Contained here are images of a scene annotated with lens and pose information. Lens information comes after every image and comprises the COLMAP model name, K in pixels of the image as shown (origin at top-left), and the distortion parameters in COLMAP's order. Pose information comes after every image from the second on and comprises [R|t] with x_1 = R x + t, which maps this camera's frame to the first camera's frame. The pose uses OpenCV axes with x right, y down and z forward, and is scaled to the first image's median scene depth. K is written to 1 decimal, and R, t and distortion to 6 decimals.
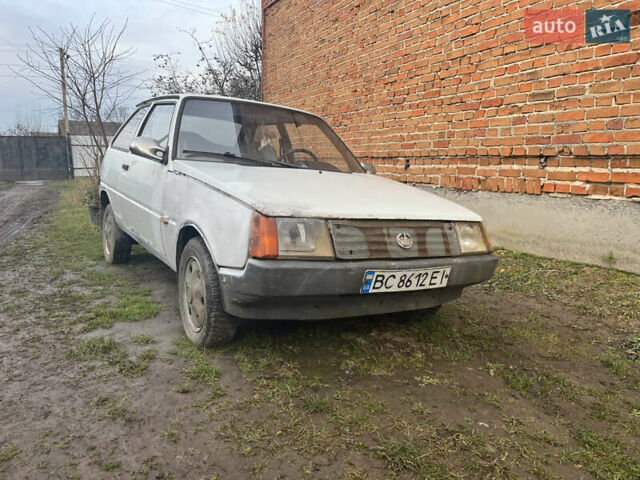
lens RADIAL K [[497.9, 0, 320.0], [0, 497.9, 240.0], [0, 0, 1]] dist [0.078711, -0.130923]
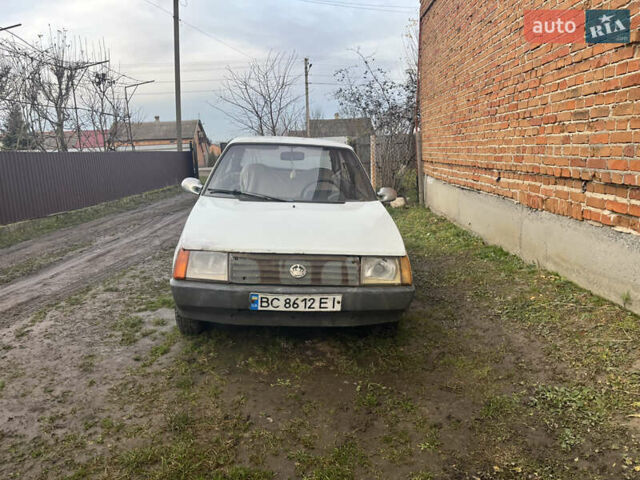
lens RADIAL K [[497.9, 0, 320.0], [0, 497.9, 240.0], [0, 0, 1]] dist [0.078711, -0.130923]
pose [[0.879878, 0.054681, -0.472042, 0.674092], [-0.039828, 0.998348, 0.041409, -0.109748], [0.473527, -0.017634, 0.880603, -0.066119]]
